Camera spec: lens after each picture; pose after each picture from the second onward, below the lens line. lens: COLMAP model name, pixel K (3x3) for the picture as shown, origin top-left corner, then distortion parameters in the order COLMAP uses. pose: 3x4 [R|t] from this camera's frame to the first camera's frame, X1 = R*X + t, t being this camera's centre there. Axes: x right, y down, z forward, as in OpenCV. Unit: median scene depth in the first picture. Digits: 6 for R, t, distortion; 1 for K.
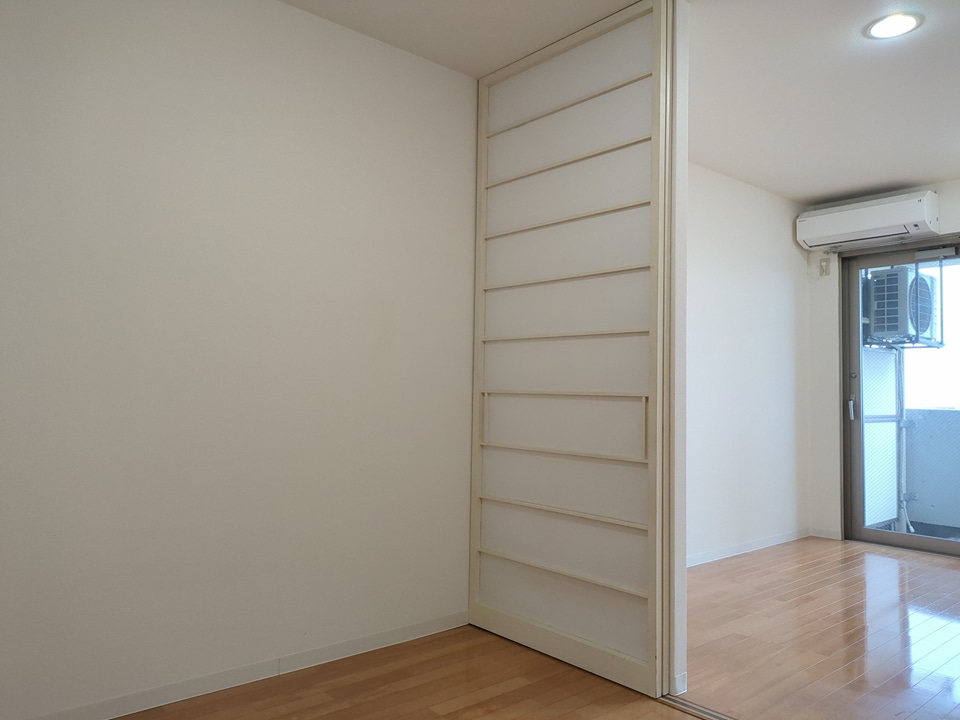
lens RADIAL K [[716.9, 0, 479.0], [0, 716.9, 350.3], [0, 0, 1]] dist [0.007883, -0.004332]
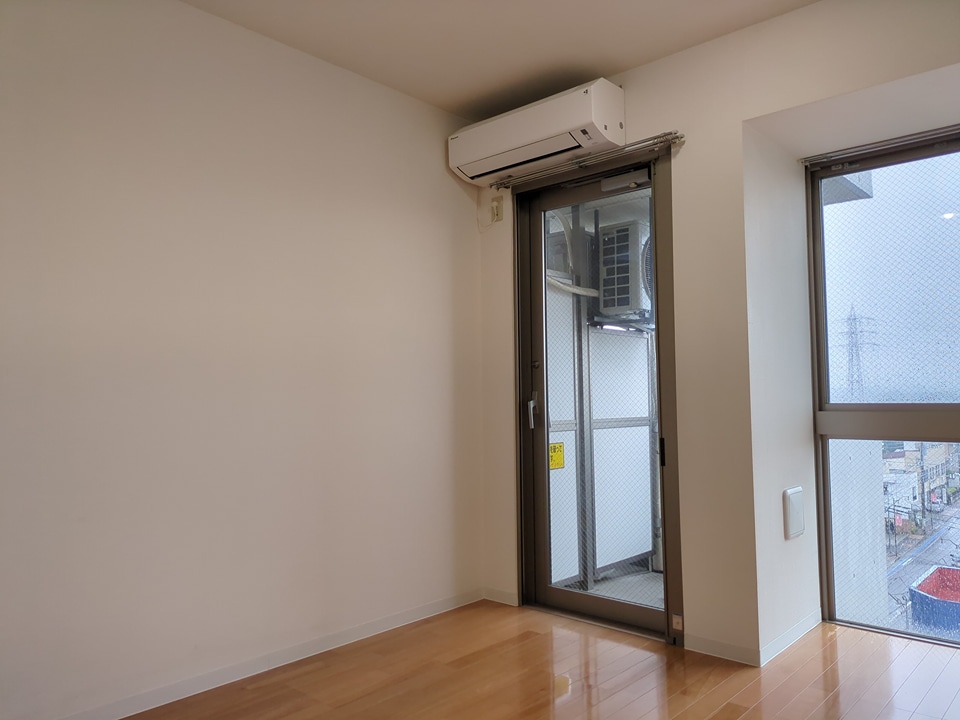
lens RADIAL K [[717.4, 0, 480.0], [0, 717.4, 360.0], [0, 0, 1]] dist [0.048403, -0.001420]
pose [[0.991068, -0.024220, 0.131138, 0.371968], [0.023940, 0.999706, 0.003714, 0.026537], [-0.131190, -0.000541, 0.991357, 0.315695]]
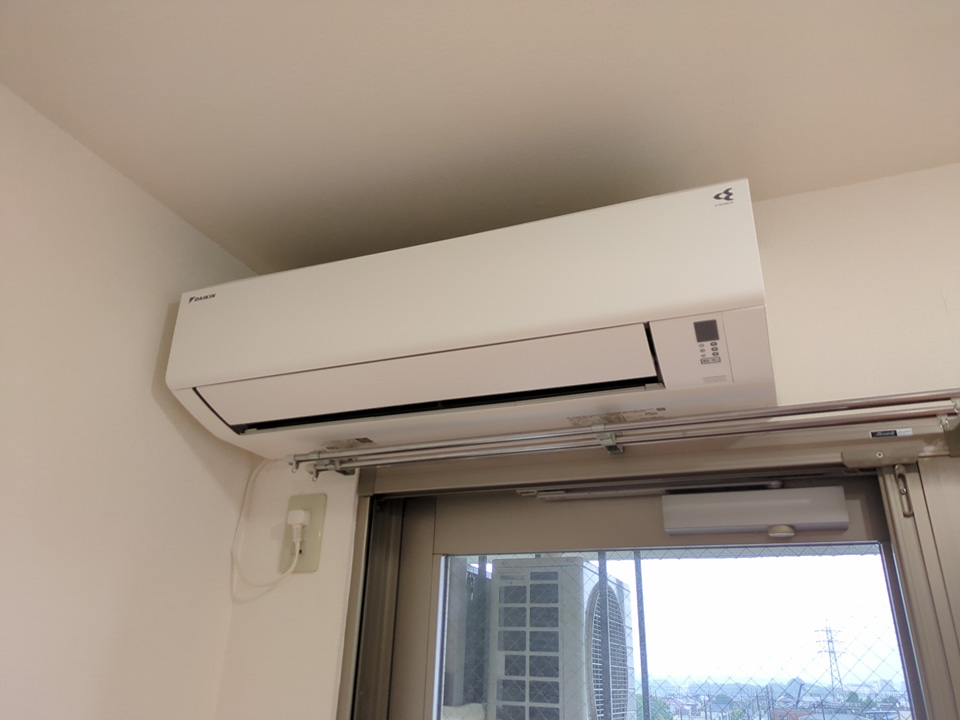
lens RADIAL K [[717.4, 0, 480.0], [0, 717.4, 360.0], [0, 0, 1]] dist [0.048403, -0.001420]
pose [[0.889815, 0.187054, 0.416221, 0.428931], [-0.036164, 0.938161, -0.344305, -0.091784], [-0.454886, 0.291315, 0.841555, 0.774585]]
